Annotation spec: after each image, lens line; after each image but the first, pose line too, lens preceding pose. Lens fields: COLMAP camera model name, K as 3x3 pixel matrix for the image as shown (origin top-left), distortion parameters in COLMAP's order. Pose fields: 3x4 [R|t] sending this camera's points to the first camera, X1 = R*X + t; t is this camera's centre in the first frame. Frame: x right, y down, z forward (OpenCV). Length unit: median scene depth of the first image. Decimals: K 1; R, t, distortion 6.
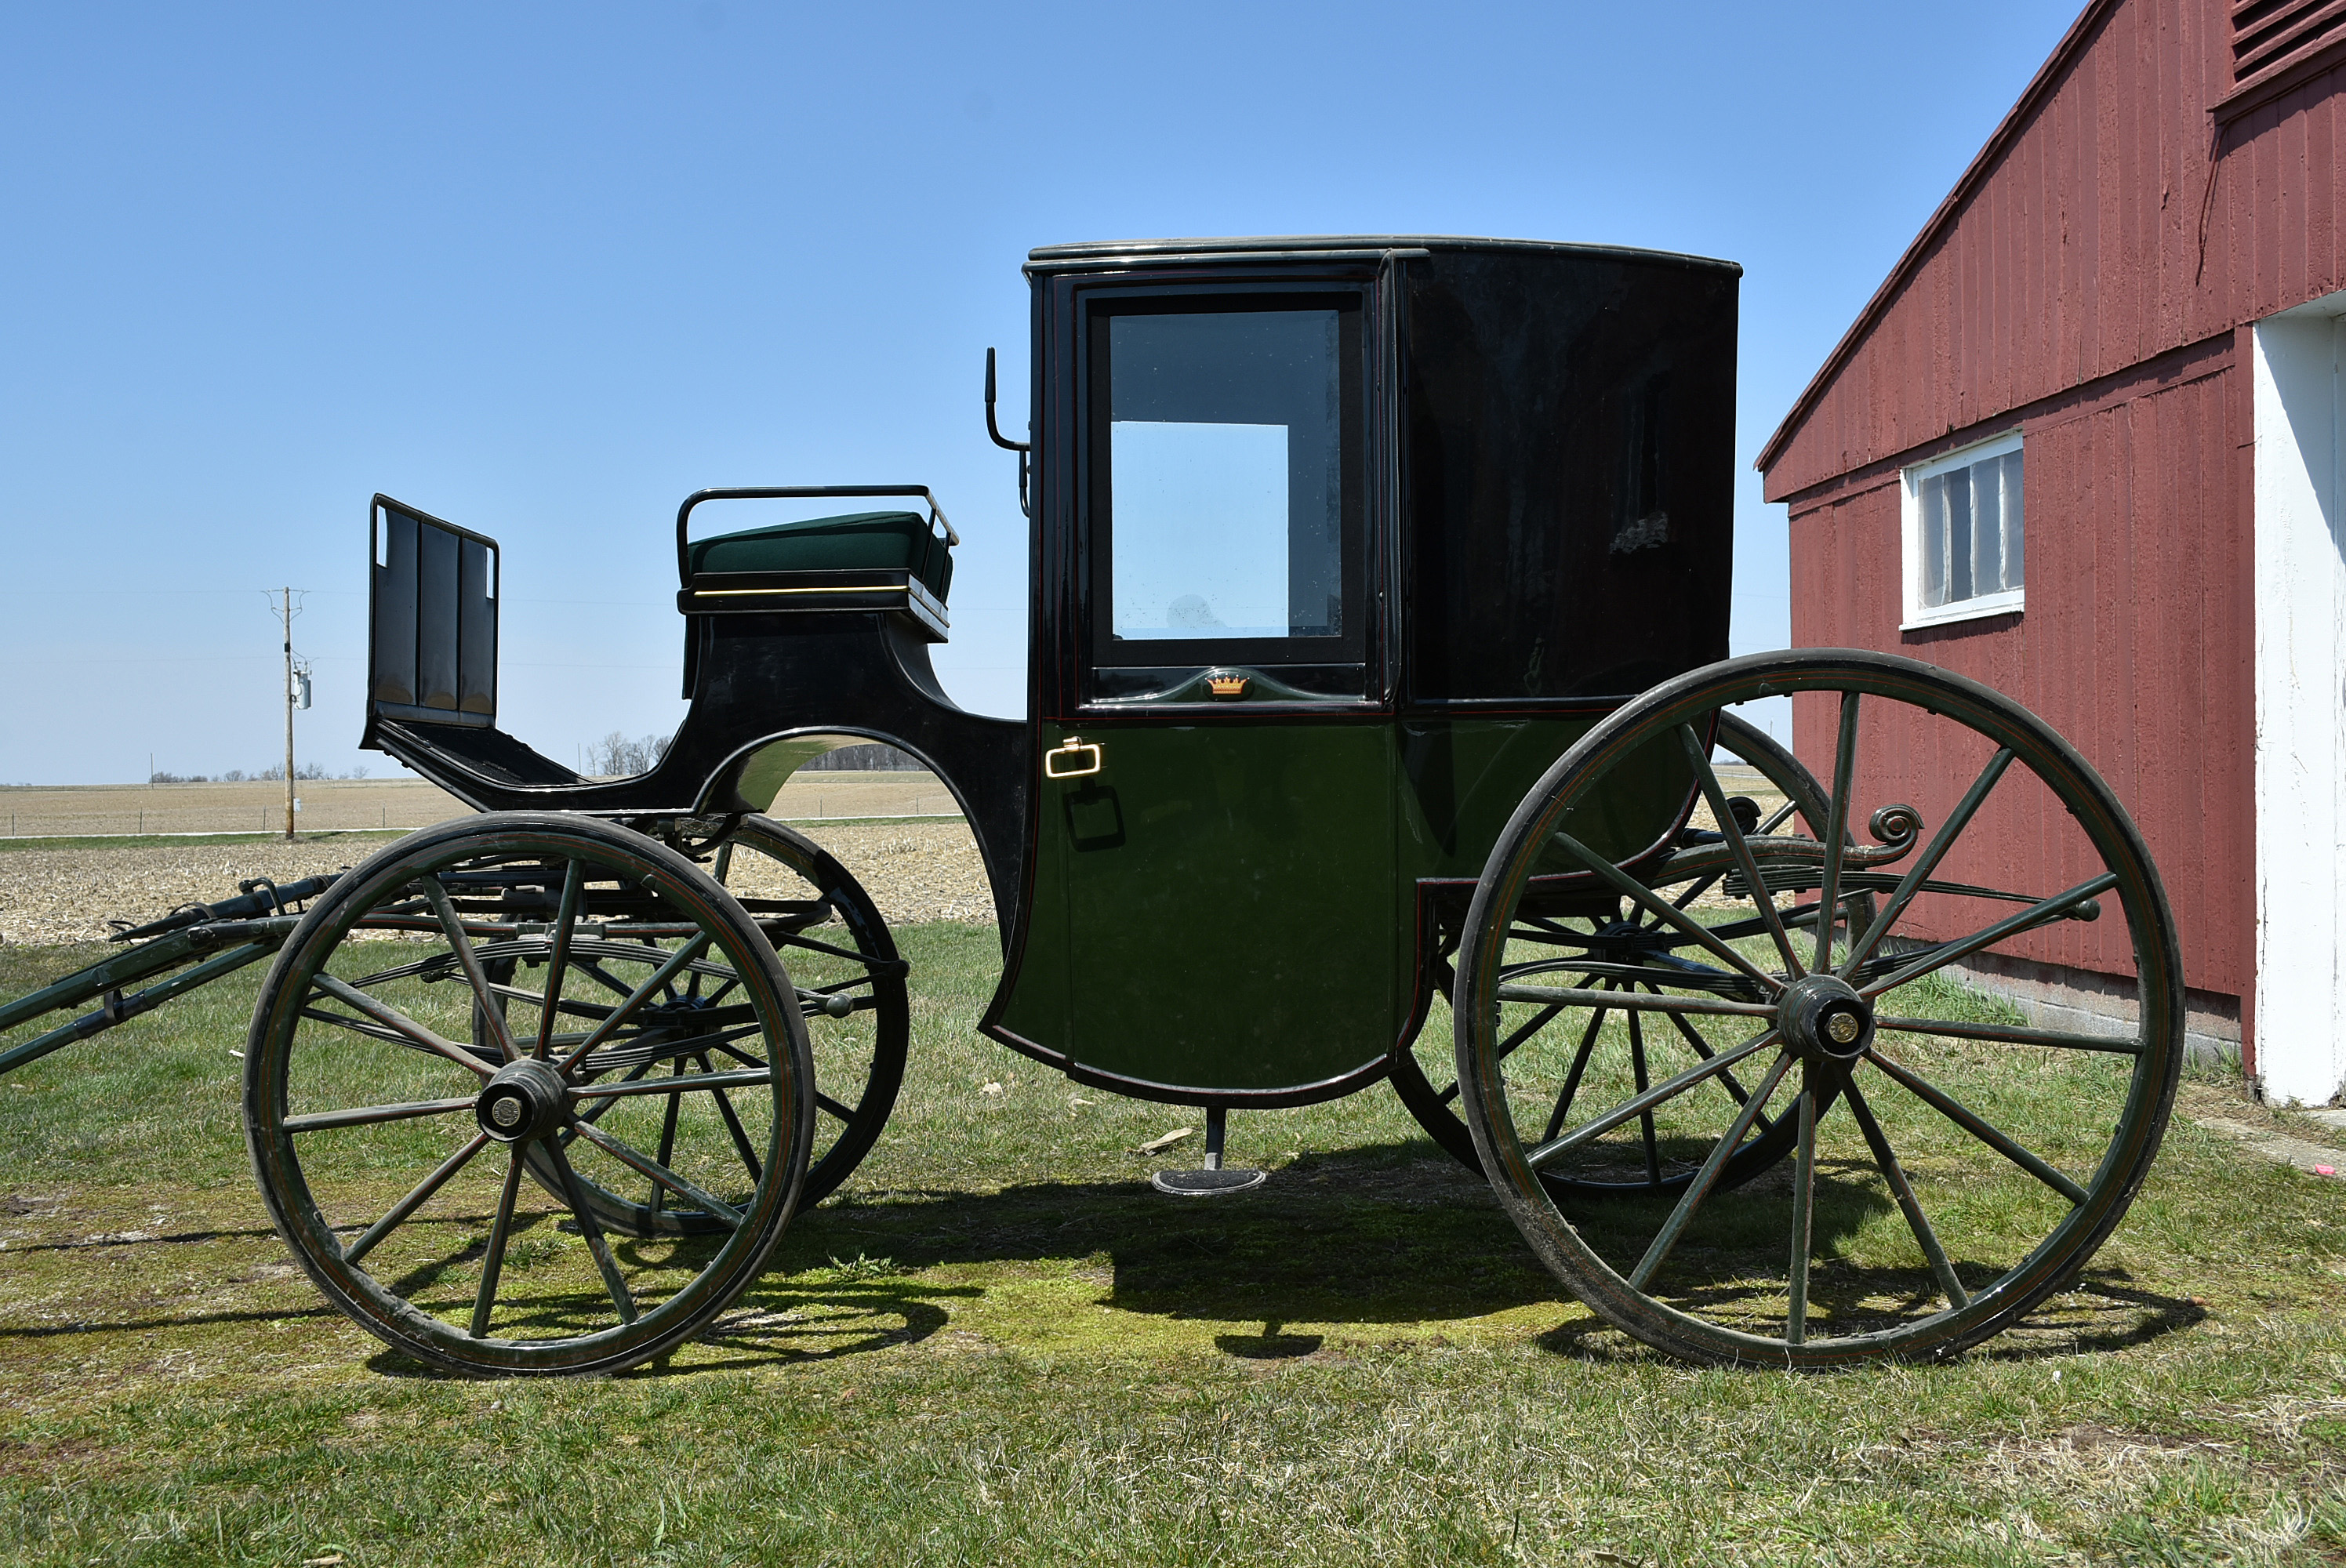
lens RADIAL K [[2320.1, 0, 1173.0], [0, 2320.1, 784.0], [0, 0, 1]] dist [-0.021170, -0.003428]
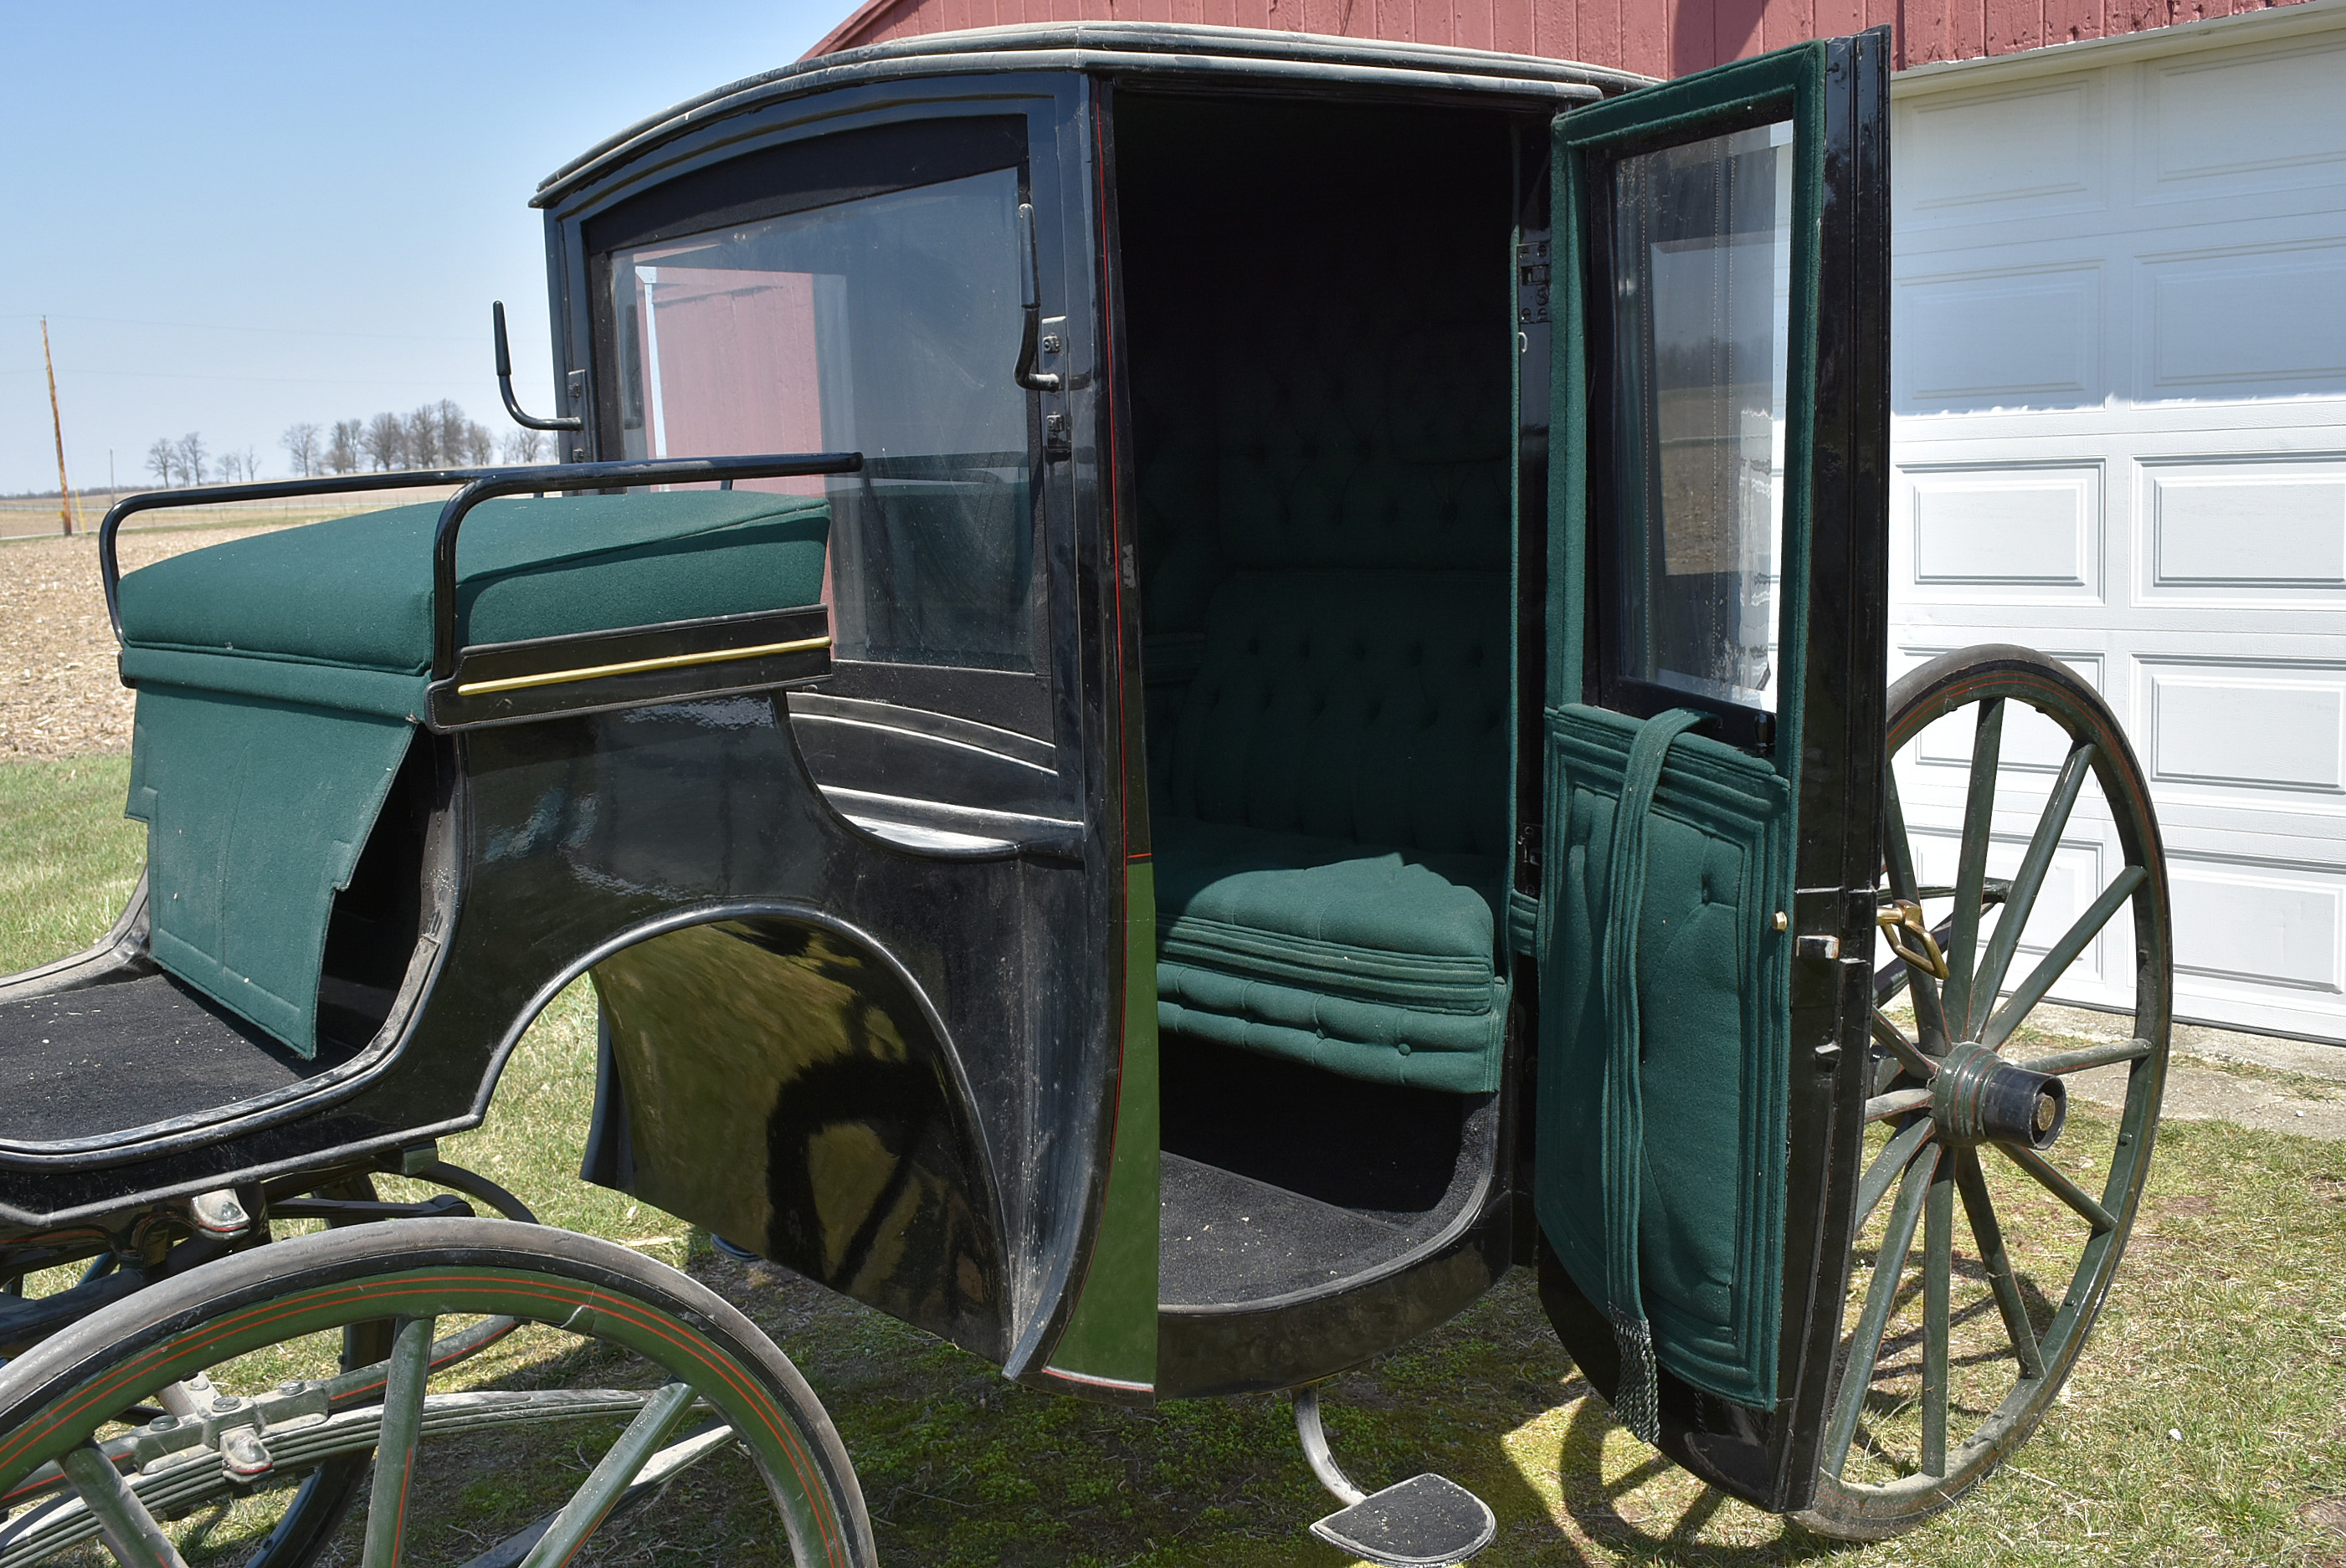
lens RADIAL K [[2234.8, 0, 1173.0], [0, 2234.8, 784.0], [0, 0, 1]] dist [-0.010409, -0.013800]
pose [[0.759739, -0.124560, 0.638186, -0.382837], [0.042176, 0.988853, 0.142794, -0.119837], [-0.648858, -0.081571, 0.756524, 0.534394]]
